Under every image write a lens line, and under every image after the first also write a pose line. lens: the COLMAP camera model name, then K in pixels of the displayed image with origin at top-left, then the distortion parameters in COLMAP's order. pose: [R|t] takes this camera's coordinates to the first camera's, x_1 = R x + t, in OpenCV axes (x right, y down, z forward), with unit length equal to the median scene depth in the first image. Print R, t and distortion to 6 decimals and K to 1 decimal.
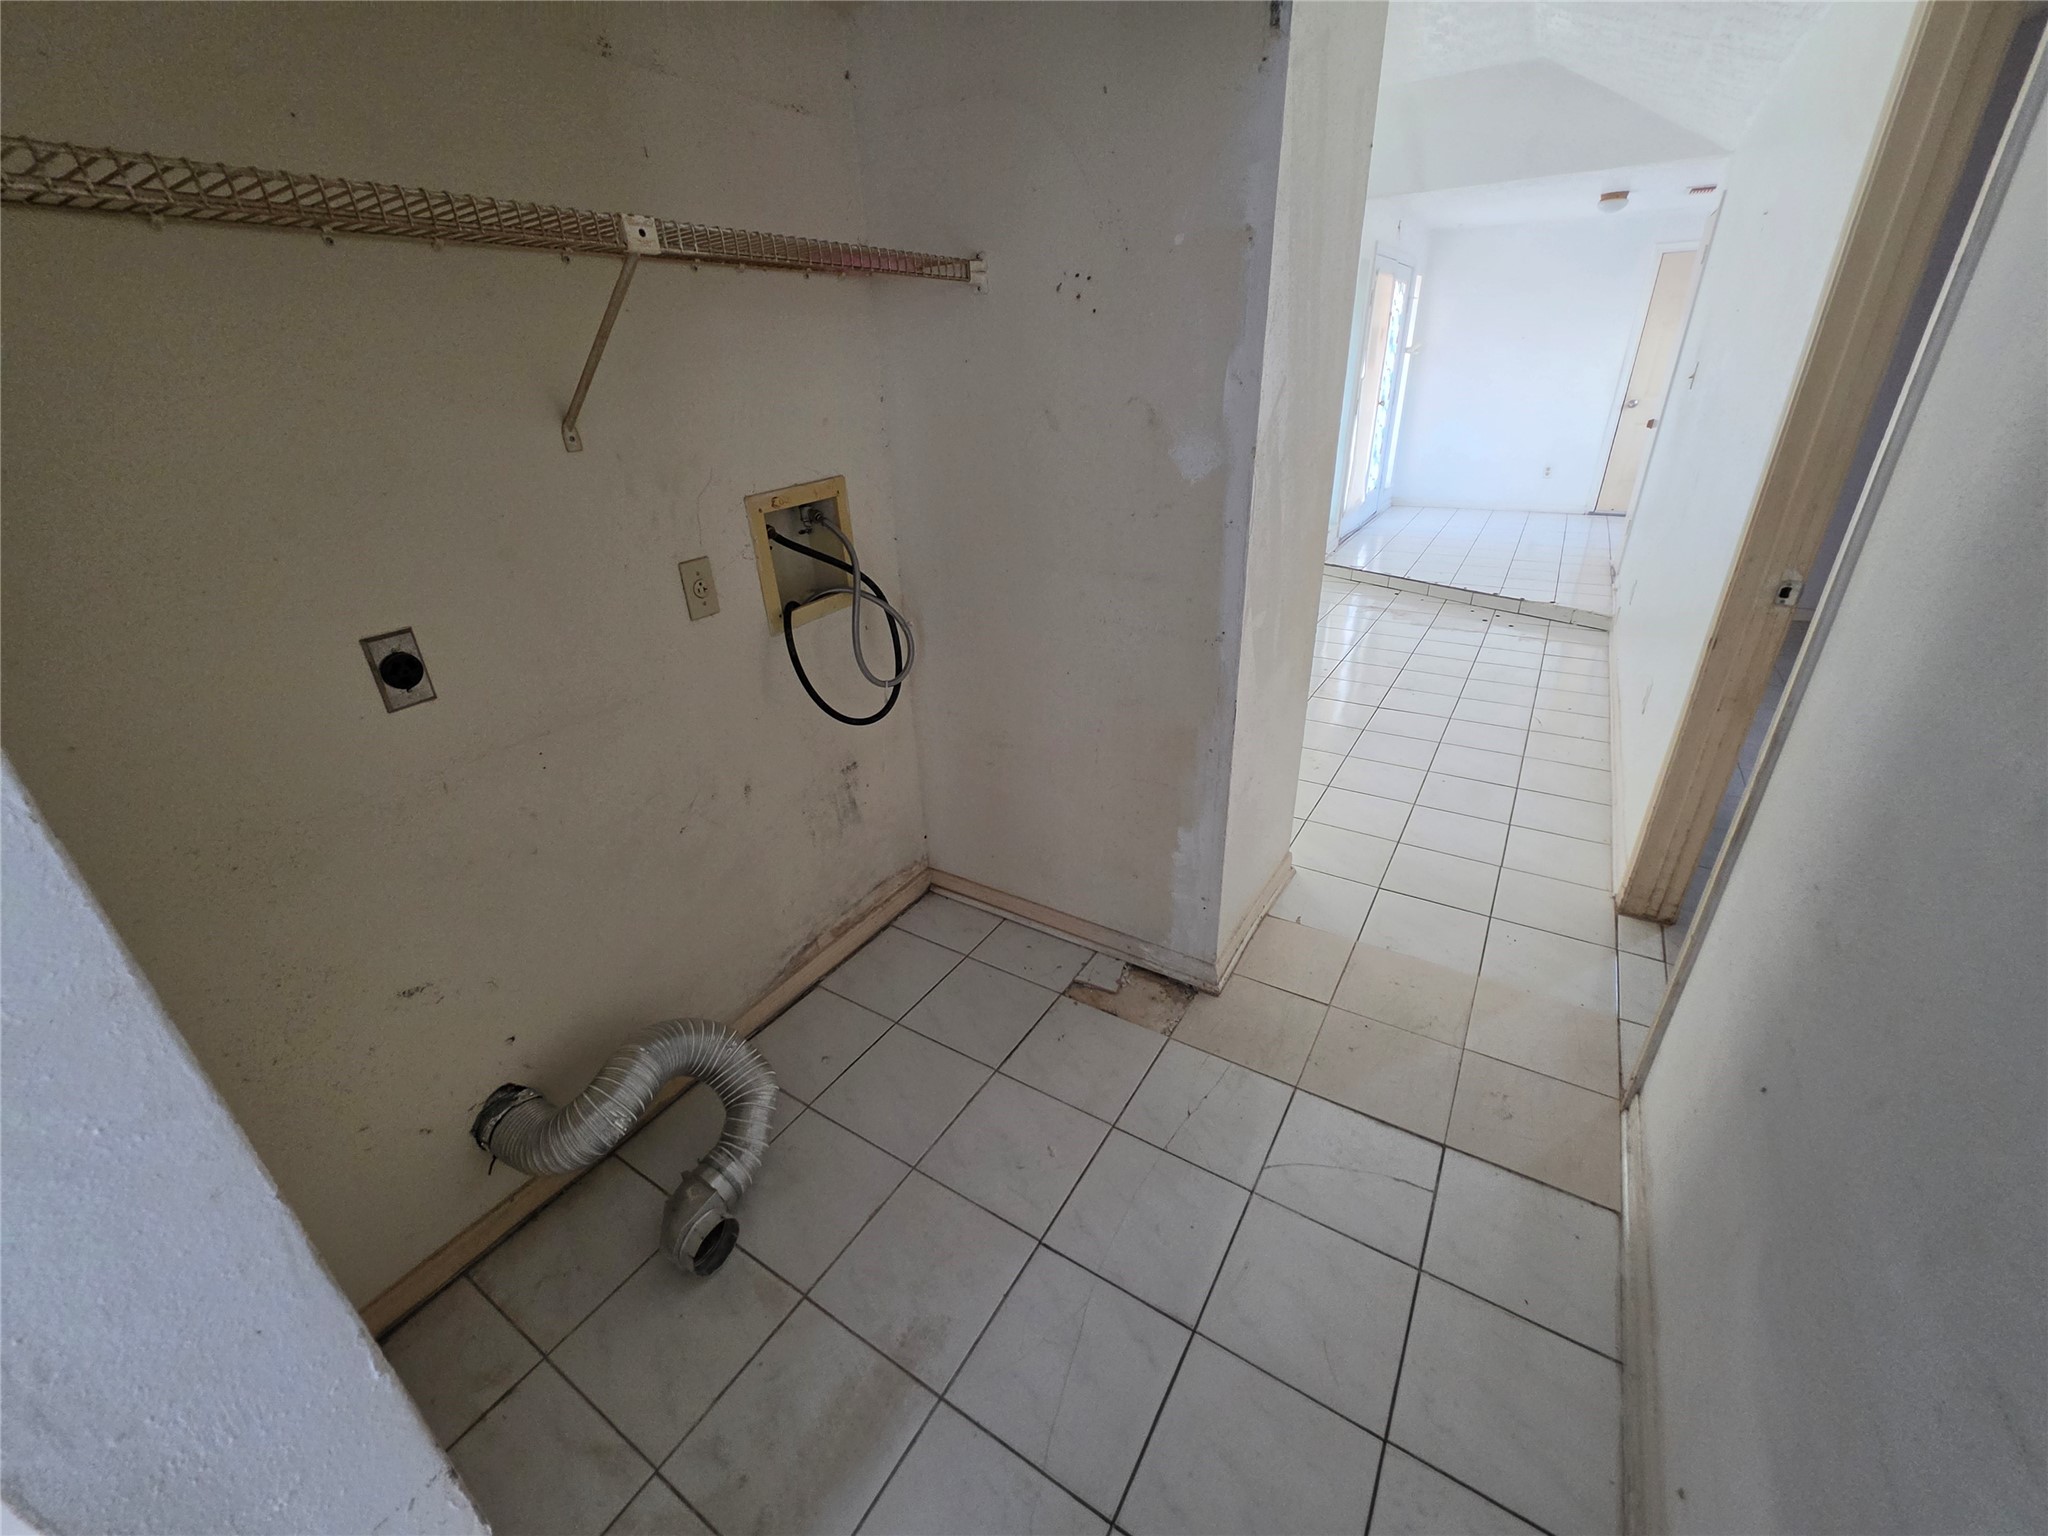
lens RADIAL K [[822.5, 0, 1033.2], [0, 822.5, 762.5], [0, 0, 1]] dist [-0.005563, 0.001639]
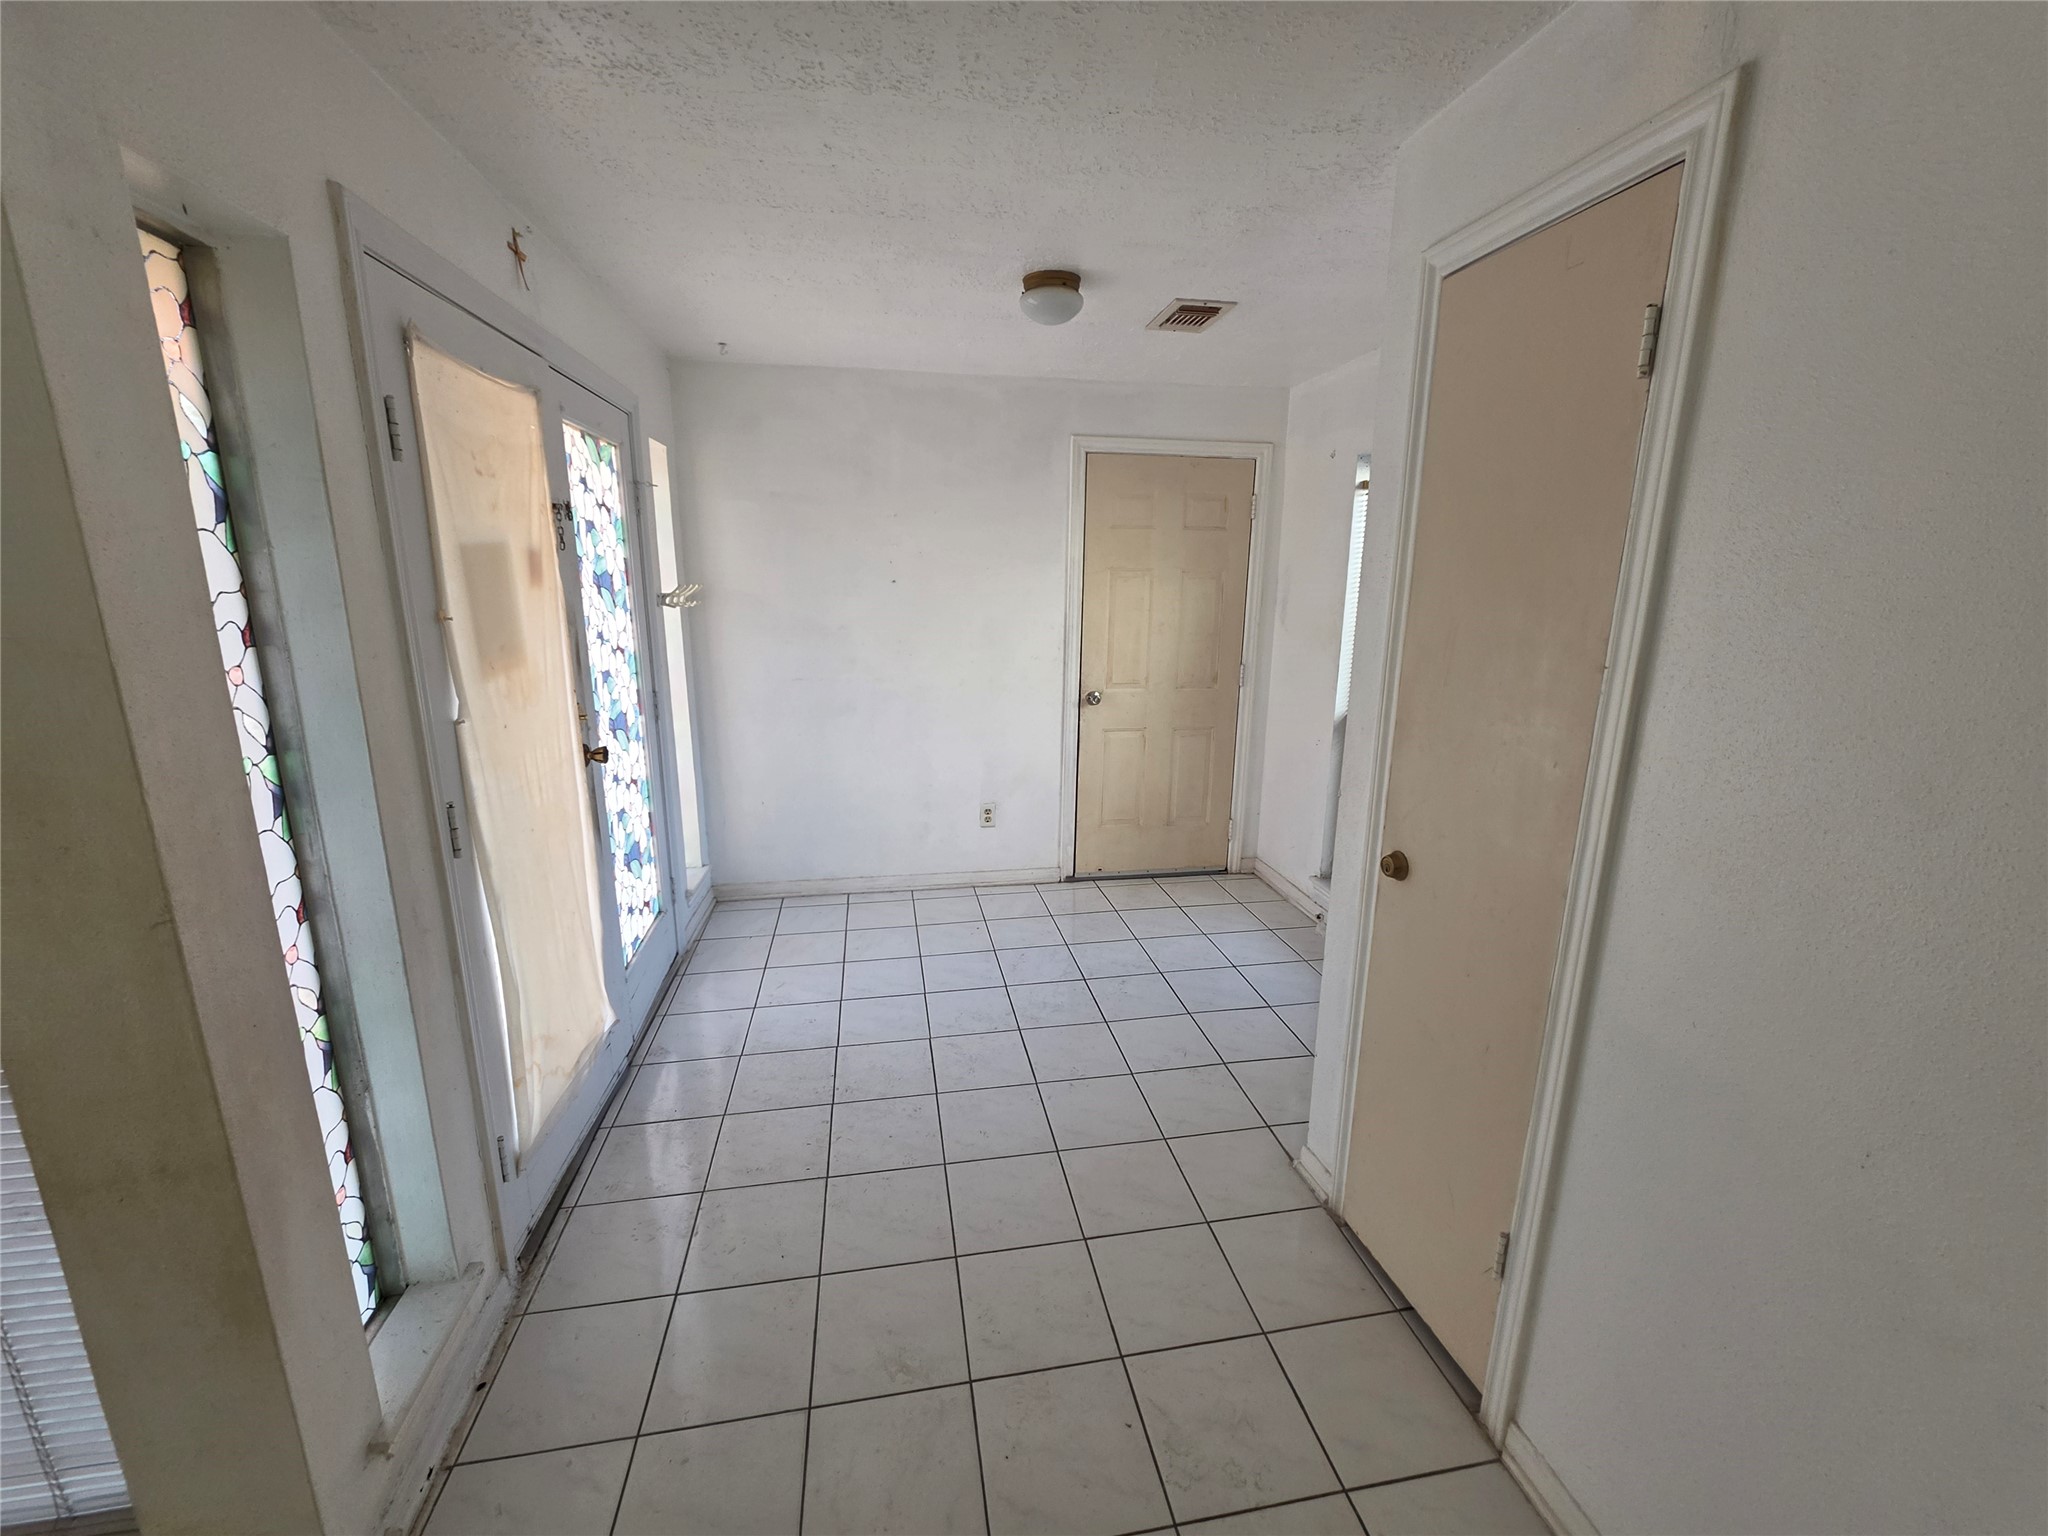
lens RADIAL K [[822.5, 0, 1020.2], [0, 822.5, 768.7], [0, 0, 1]] dist [-0.005563, 0.001639]
pose [[0.753127, -0.113039, 0.648091, 0.322176], [0.263912, 0.954298, -0.140237, -0.324404], [-0.602619, 0.276655, 0.748540, 0.620067]]
